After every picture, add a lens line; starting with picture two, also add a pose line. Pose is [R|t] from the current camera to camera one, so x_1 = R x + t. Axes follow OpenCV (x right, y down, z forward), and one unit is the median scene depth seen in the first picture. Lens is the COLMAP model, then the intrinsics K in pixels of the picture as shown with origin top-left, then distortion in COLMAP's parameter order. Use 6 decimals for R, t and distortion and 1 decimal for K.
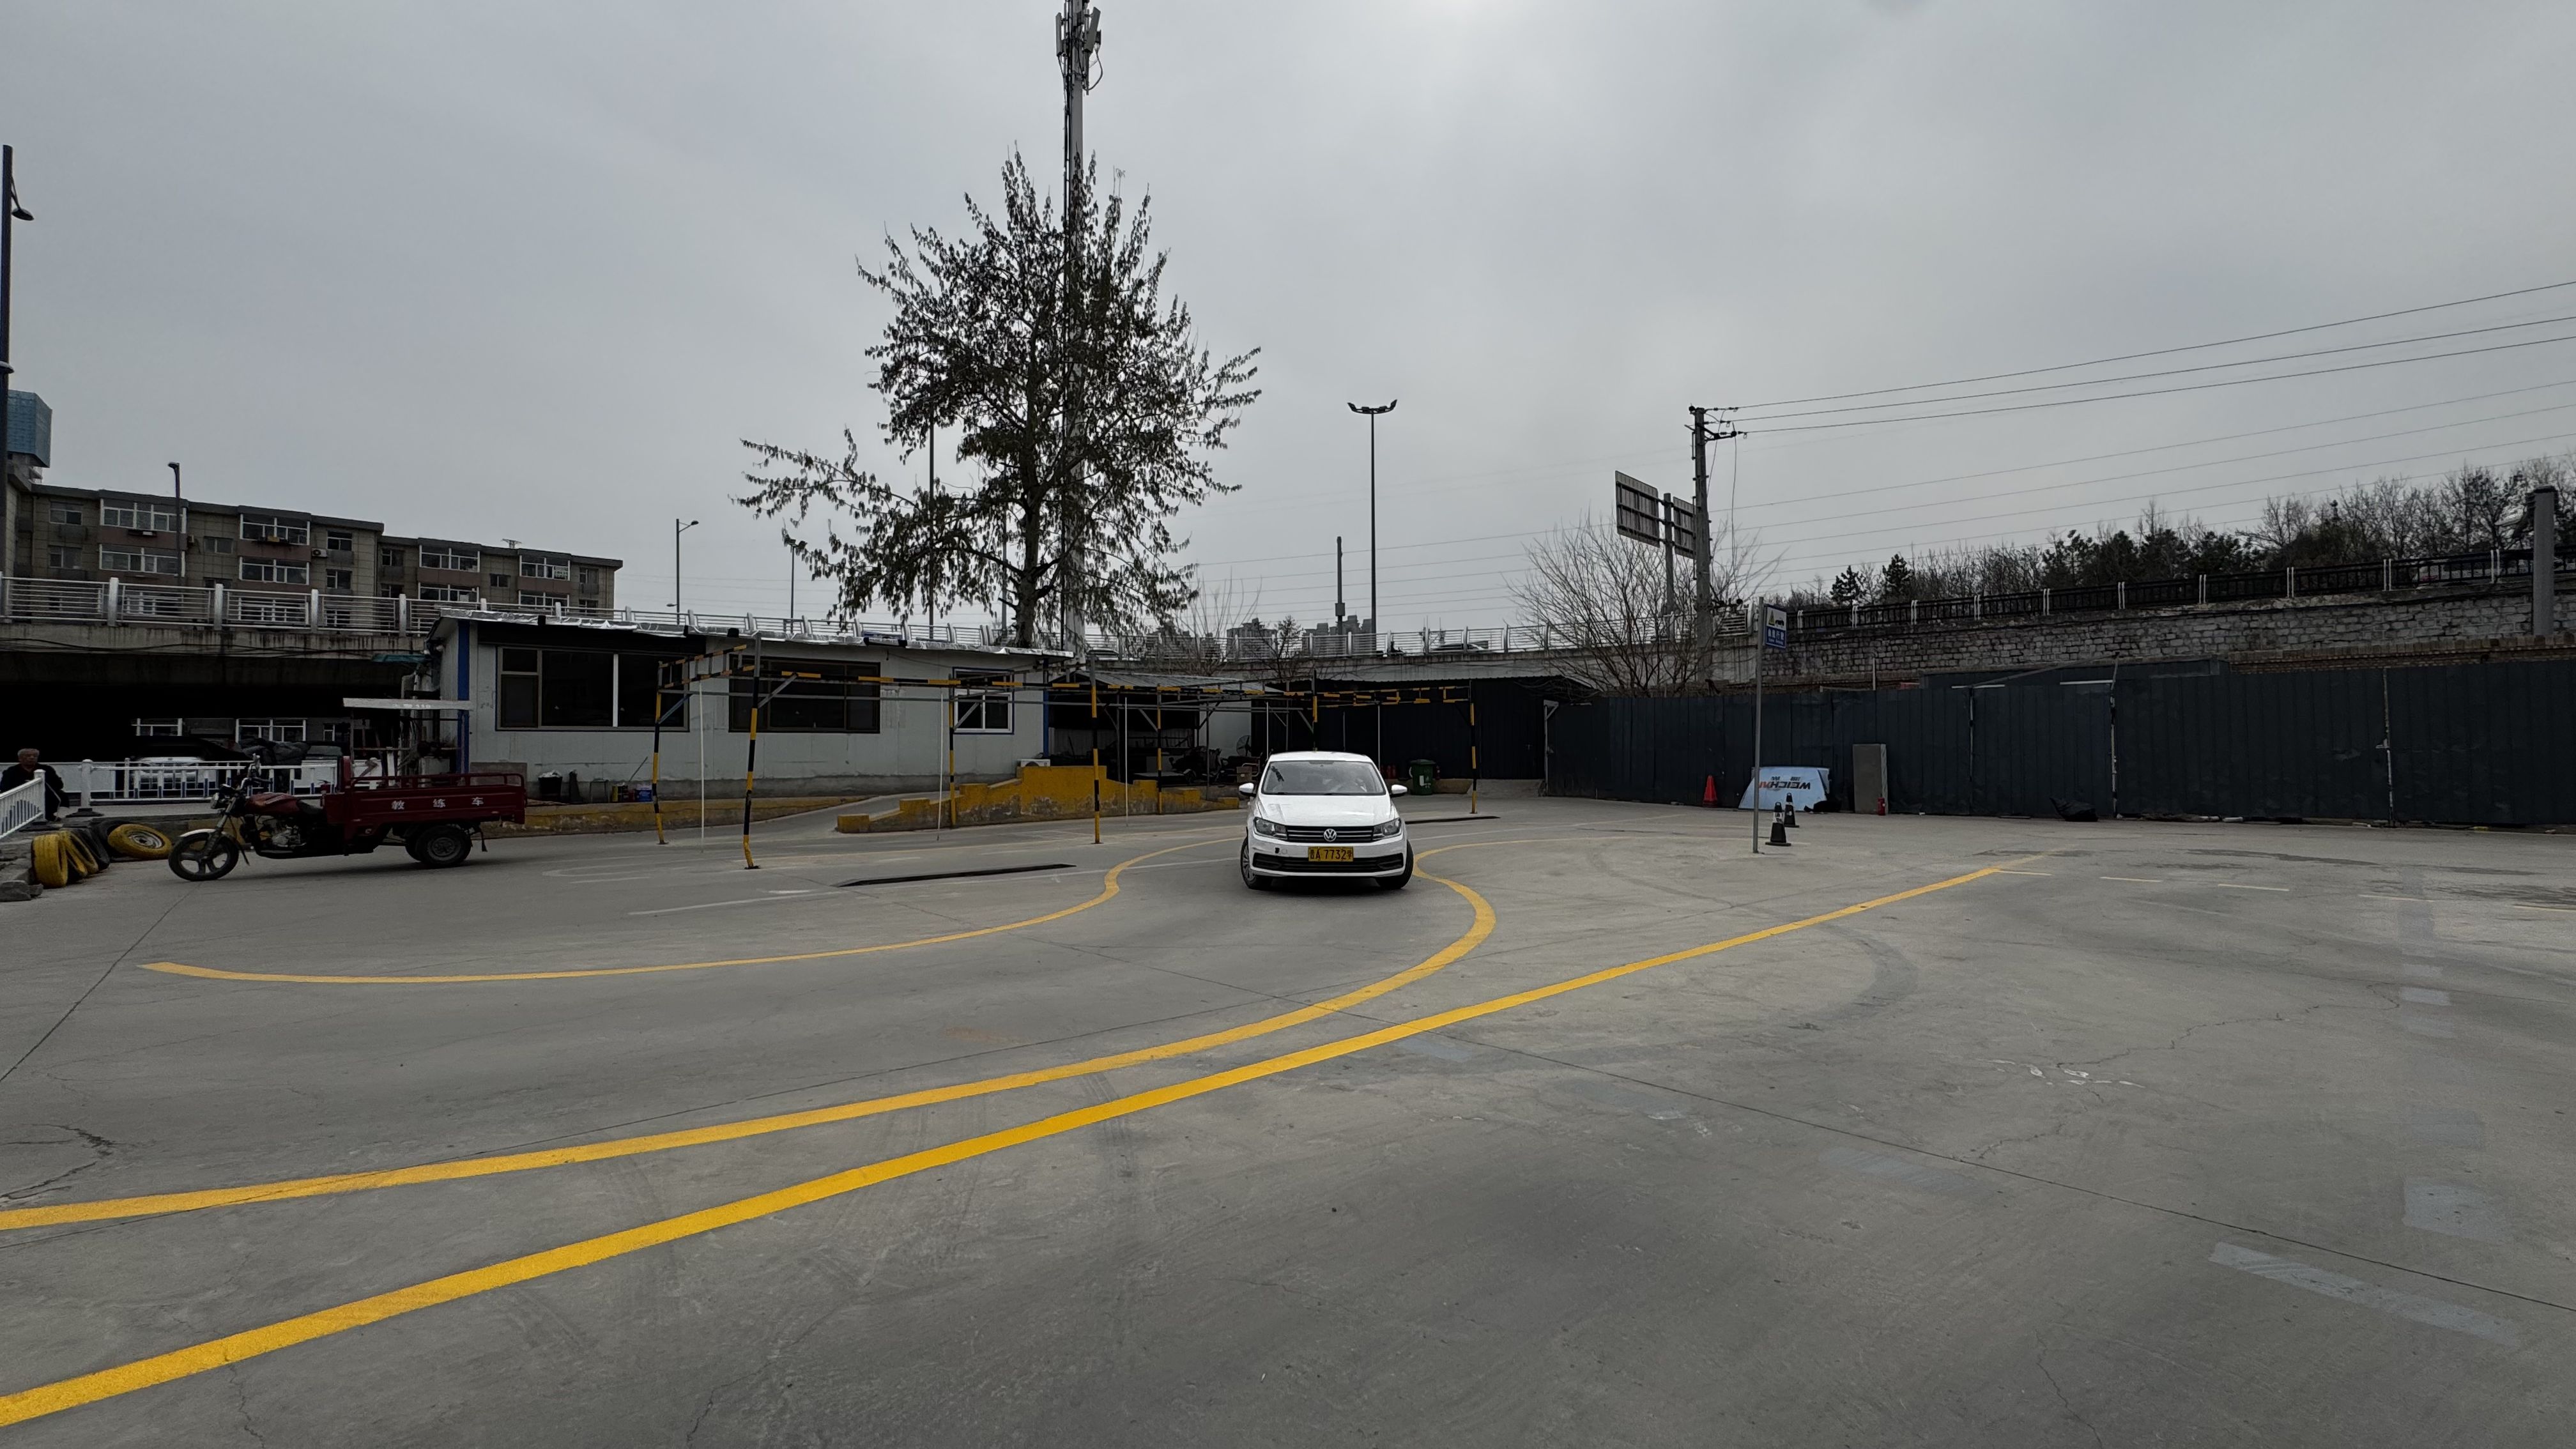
lens RADIAL K [[1027.5, 0, 1288.4], [0, 1027.5, 721.9], [0, 0, 1]] dist [-0.003814, 0.000309]
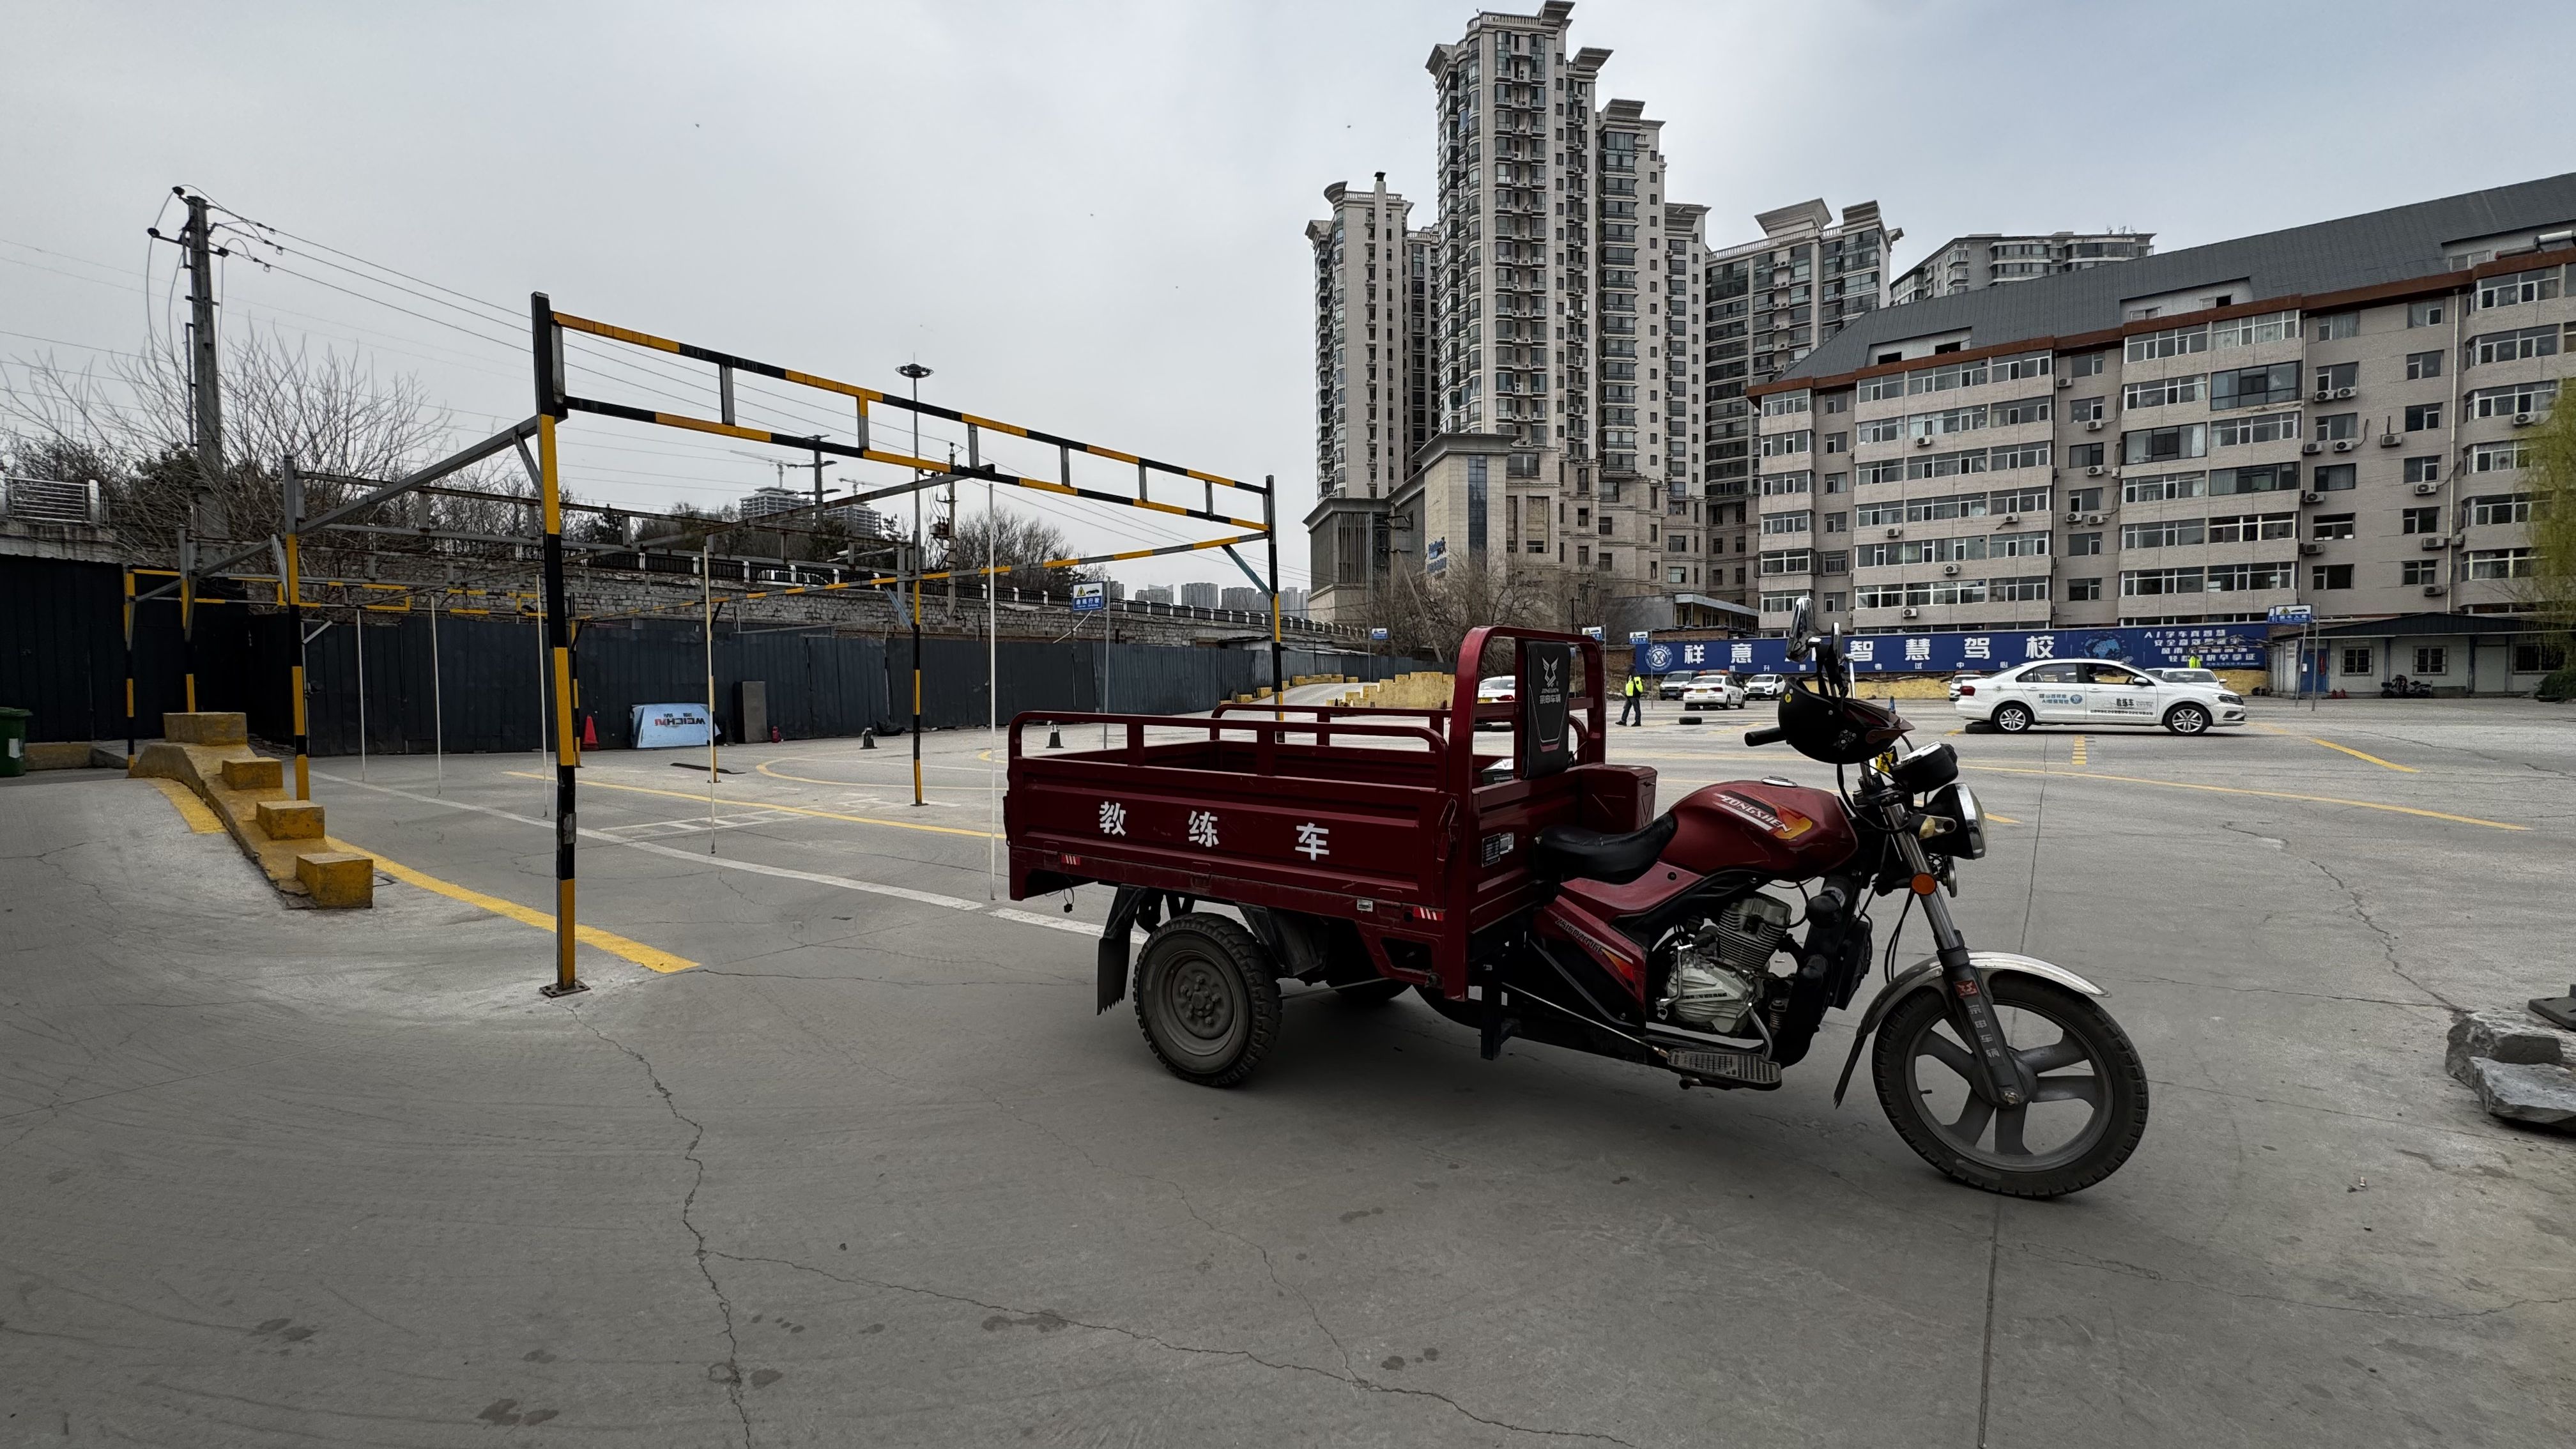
lens RADIAL K [[1030.5, 0, 1288.6], [0, 1030.5, 720.0], [0, 0, 1]] dist [-0.002575, -0.000297]
pose [[-0.163369, -0.027162, 0.986191, -0.463349], [-0.013369, 0.999590, 0.025316, 0.020040], [-0.986474, -0.009049, -0.163665, 0.435939]]
